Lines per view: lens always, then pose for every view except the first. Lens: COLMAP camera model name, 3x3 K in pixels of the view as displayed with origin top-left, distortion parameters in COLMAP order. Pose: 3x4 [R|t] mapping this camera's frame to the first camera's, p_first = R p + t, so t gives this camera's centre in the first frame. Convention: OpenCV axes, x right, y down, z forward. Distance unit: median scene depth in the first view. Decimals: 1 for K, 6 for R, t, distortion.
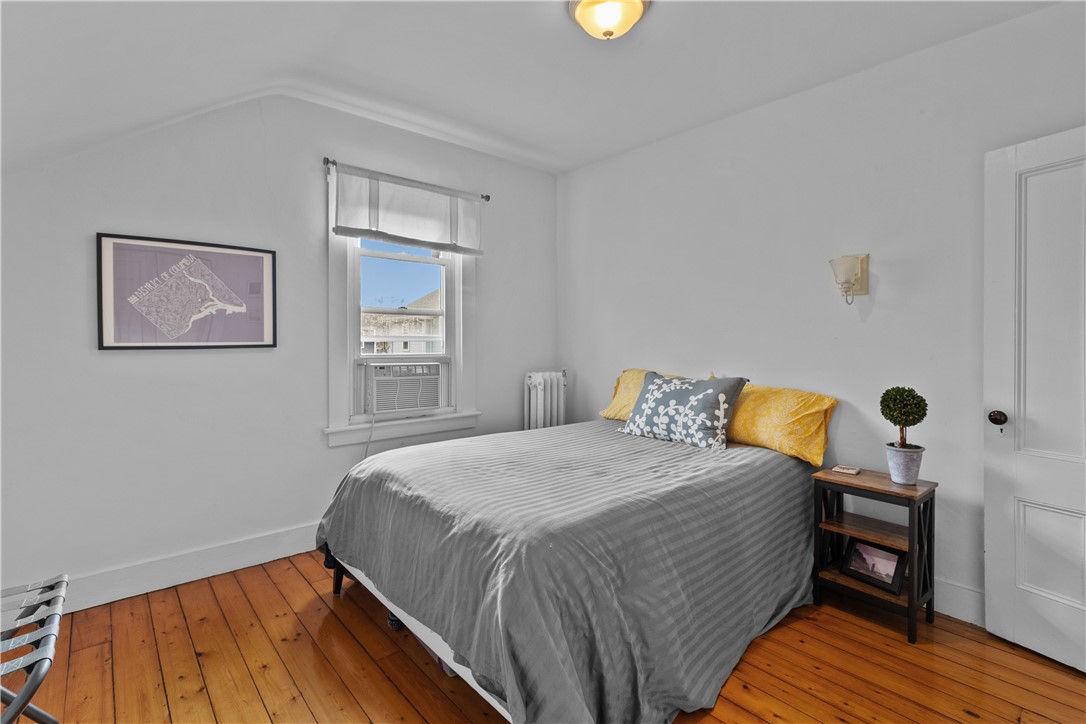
lens RADIAL K [[507.8, 0, 536.1], [0, 507.8, 340.3], [0, 0, 1]] dist [0.001474, 0.000161]
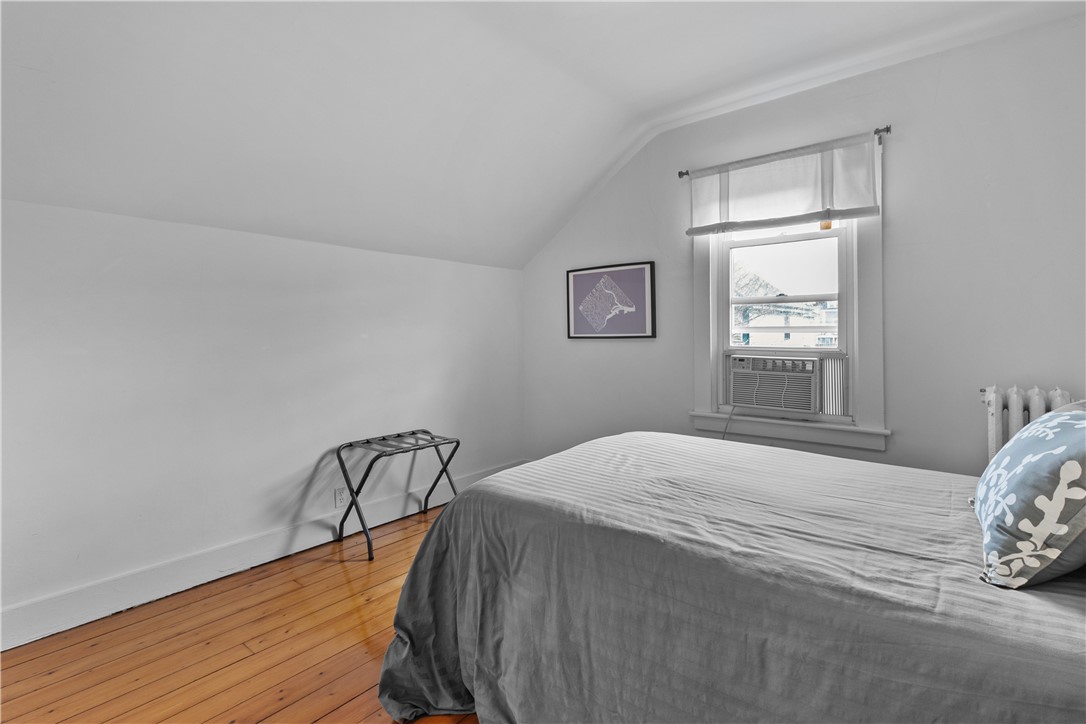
lens RADIAL K [[518.6, 0, 541.2], [0, 518.6, 328.3], [0, 0, 1]] dist [0.000206, 0.000122]
pose [[0.144298, -0.014822, -0.989423, 0.708542], [0.003221, 0.999890, -0.014508, 0.007762], [0.989529, -0.001094, 0.144329, 0.540765]]
